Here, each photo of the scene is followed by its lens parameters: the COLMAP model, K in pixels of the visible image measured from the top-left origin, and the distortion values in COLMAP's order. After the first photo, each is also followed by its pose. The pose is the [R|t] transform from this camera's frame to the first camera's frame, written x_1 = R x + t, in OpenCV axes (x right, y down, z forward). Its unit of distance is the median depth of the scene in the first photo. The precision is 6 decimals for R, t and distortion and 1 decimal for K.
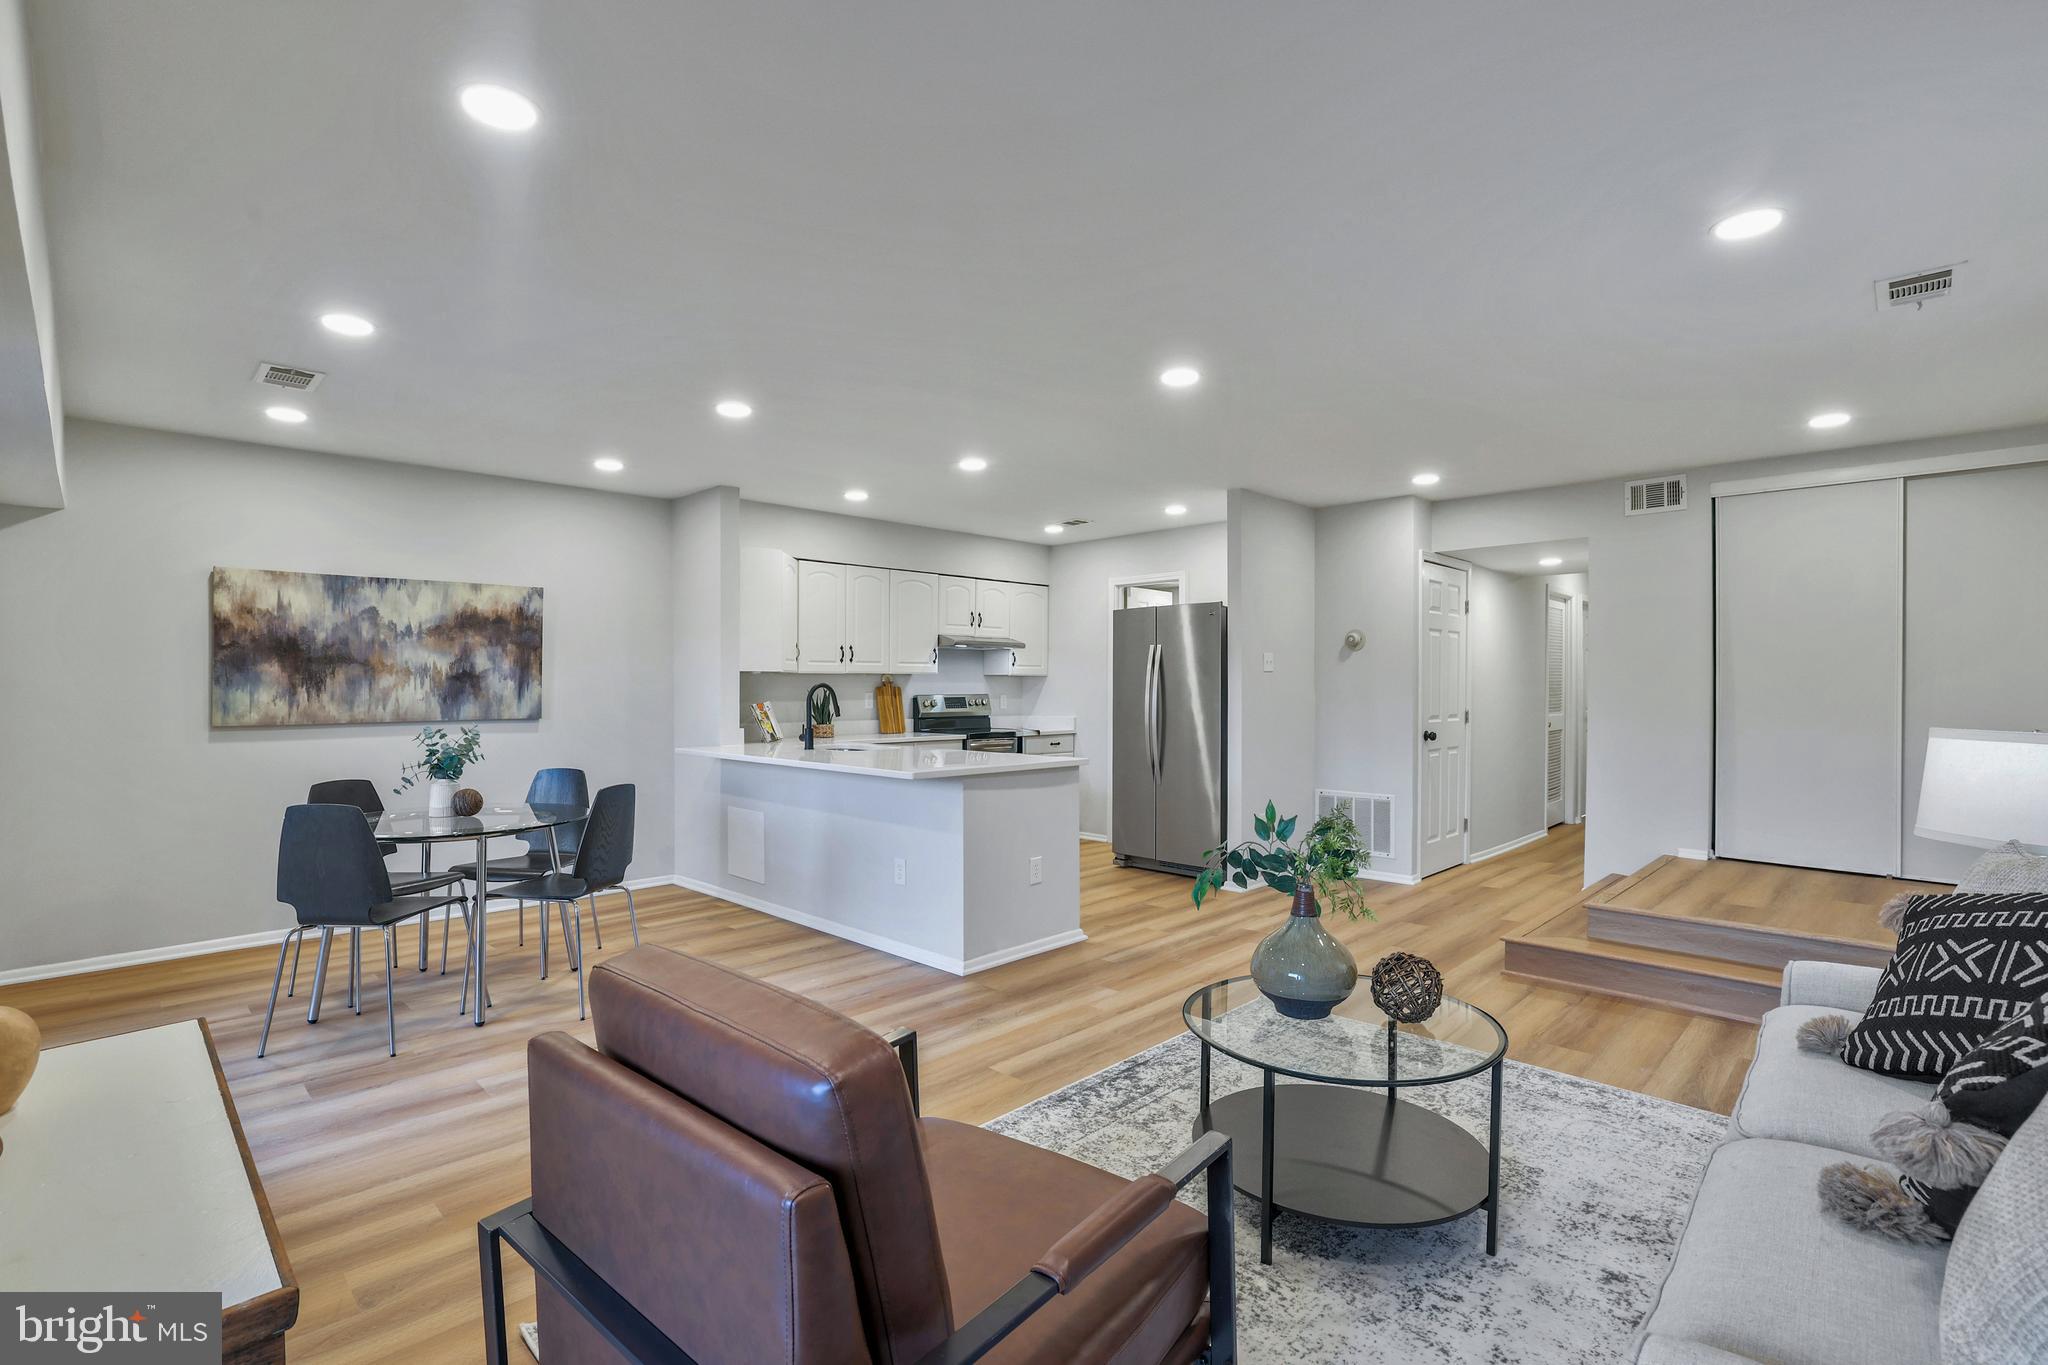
lens RADIAL K [[951.1, 0, 1034.5], [0, 951.1, 690.4], [0, 0, 1]] dist [-0.016452, 0.002618]
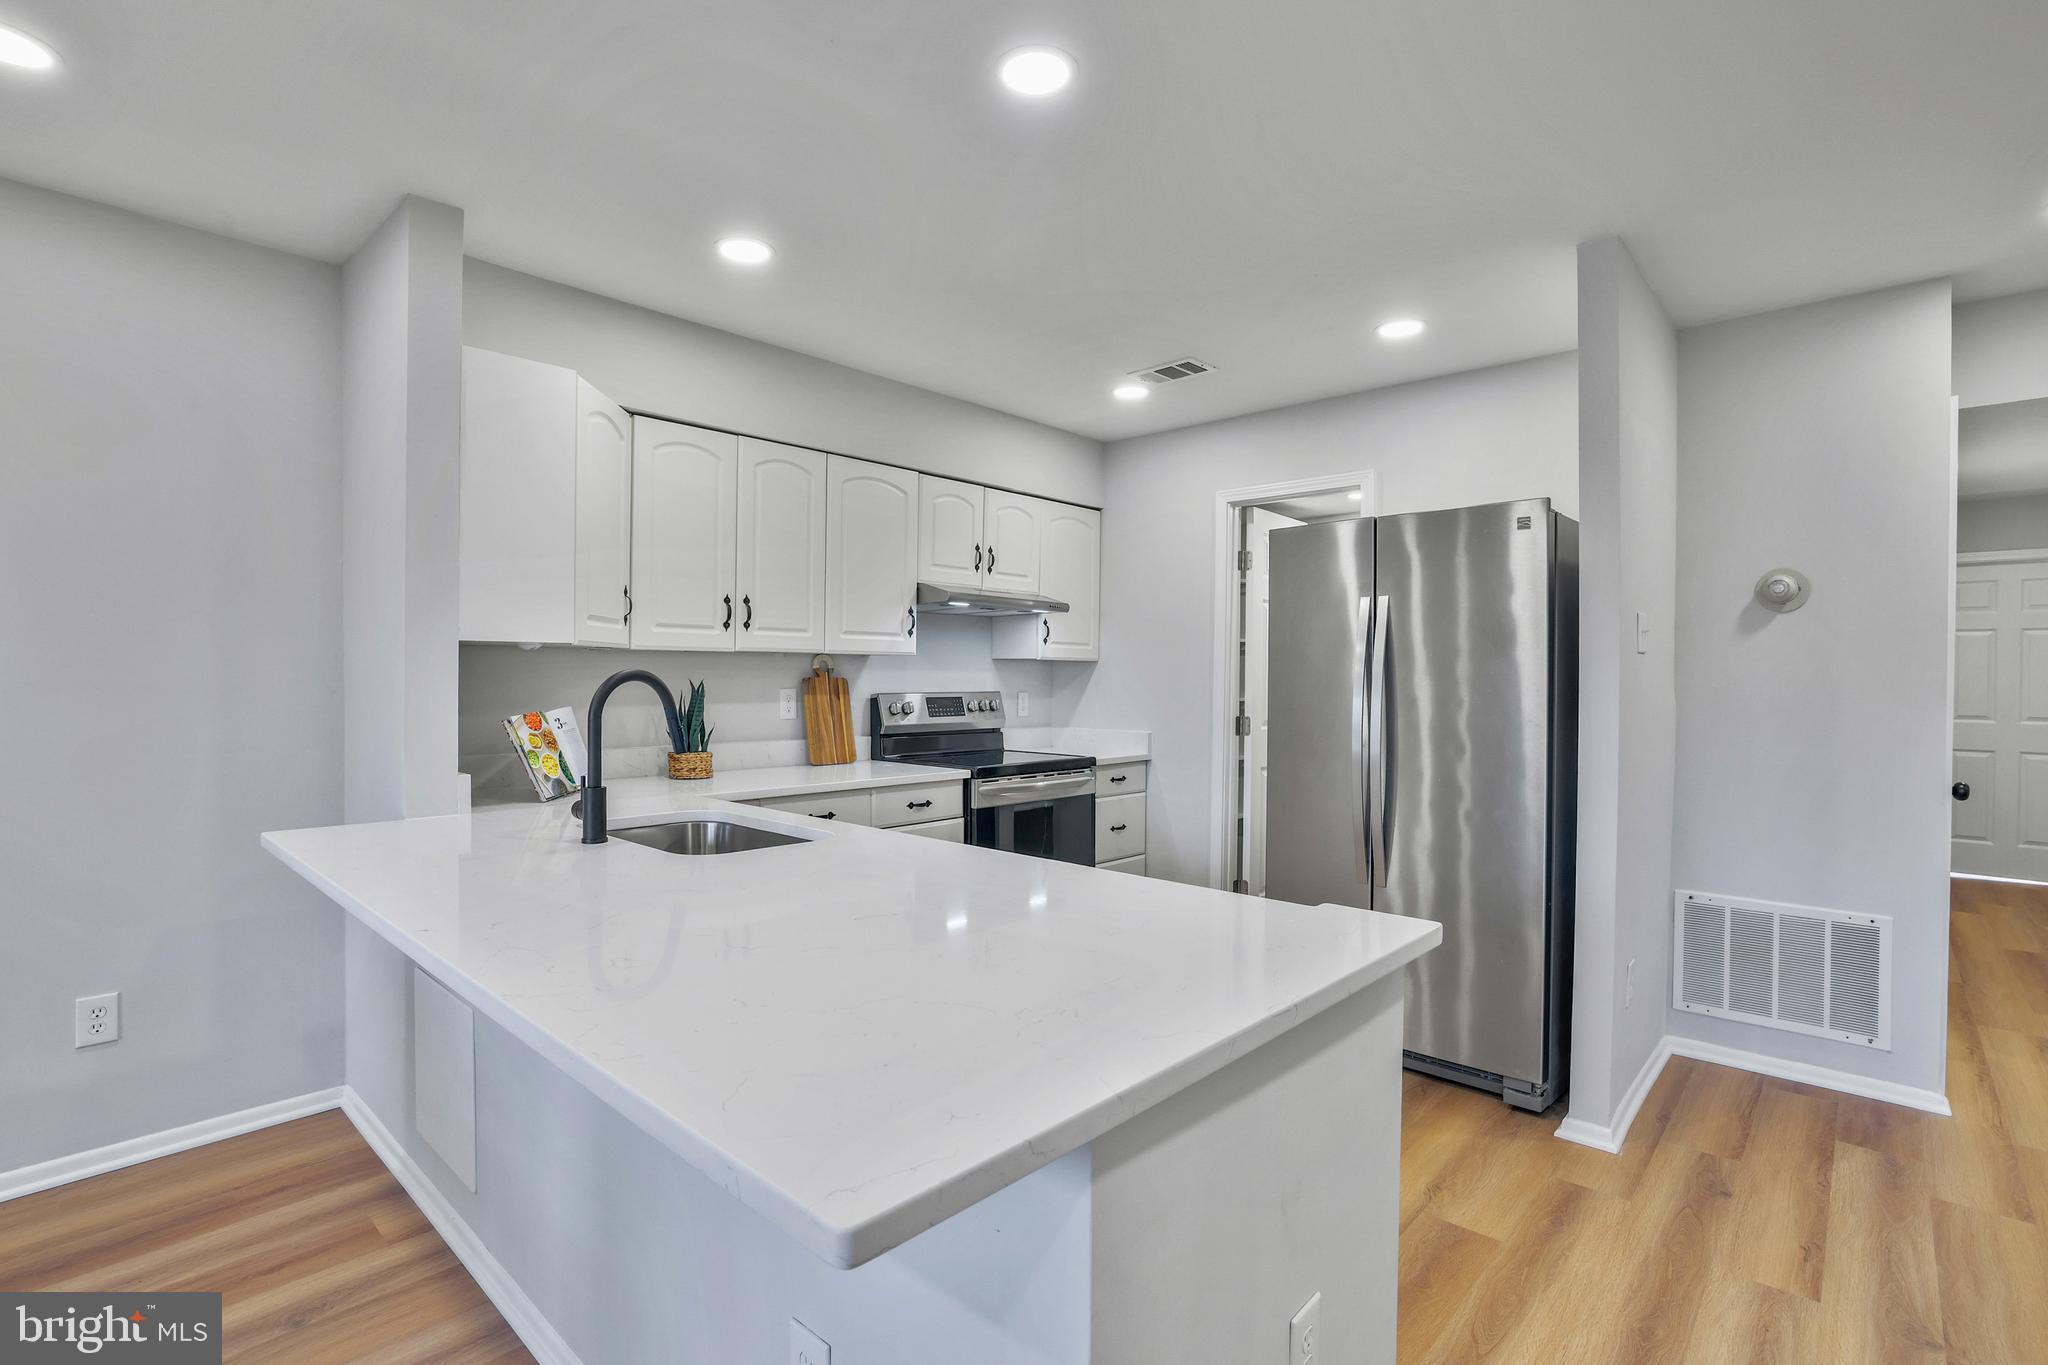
lens RADIAL K [[951.1, 0, 1028.4], [0, 951.1, 677.1], [0, 0, 1]] dist [-0.016452, 0.002618]
pose [[0.999342, 0.007735, 0.035437, -0.055867], [-0.007620, 0.999965, -0.003390, -0.003387], [-0.035462, 0.003117, 0.999366, 0.447756]]
